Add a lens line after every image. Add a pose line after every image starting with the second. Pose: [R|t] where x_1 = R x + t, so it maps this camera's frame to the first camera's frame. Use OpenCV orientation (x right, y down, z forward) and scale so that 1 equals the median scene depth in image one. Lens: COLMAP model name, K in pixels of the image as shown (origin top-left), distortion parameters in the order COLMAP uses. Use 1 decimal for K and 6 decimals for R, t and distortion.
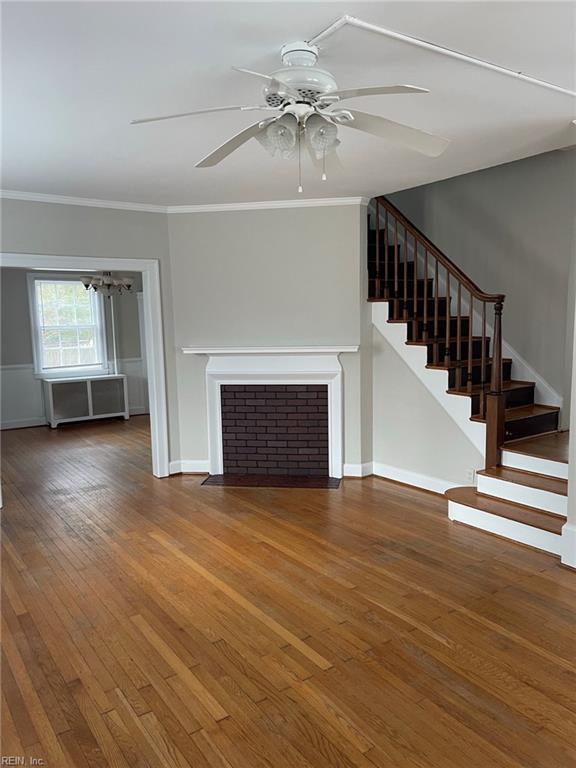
lens RADIAL K [[579.6, 0, 288.0], [0, 579.6, 384.0], [0, 0, 1]] dist [0.002208, -0.001059]
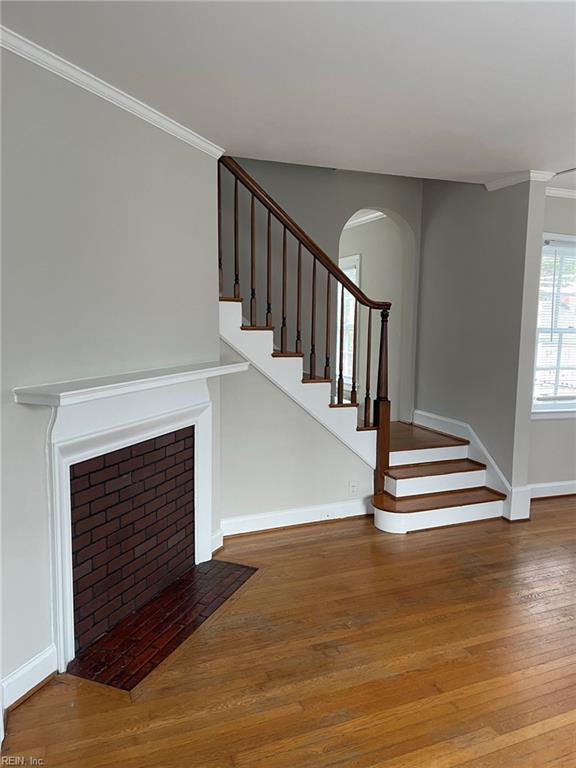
lens RADIAL K [[574.9, 0, 288.0], [0, 574.9, 384.0], [0, 0, 1]] dist [0.075184, -0.081188]
pose [[0.218820, -0.090887, 0.971523, -0.546080], [0.106347, 0.991943, 0.068845, -0.079911], [-0.969953, 0.088254, 0.226723, 0.764180]]
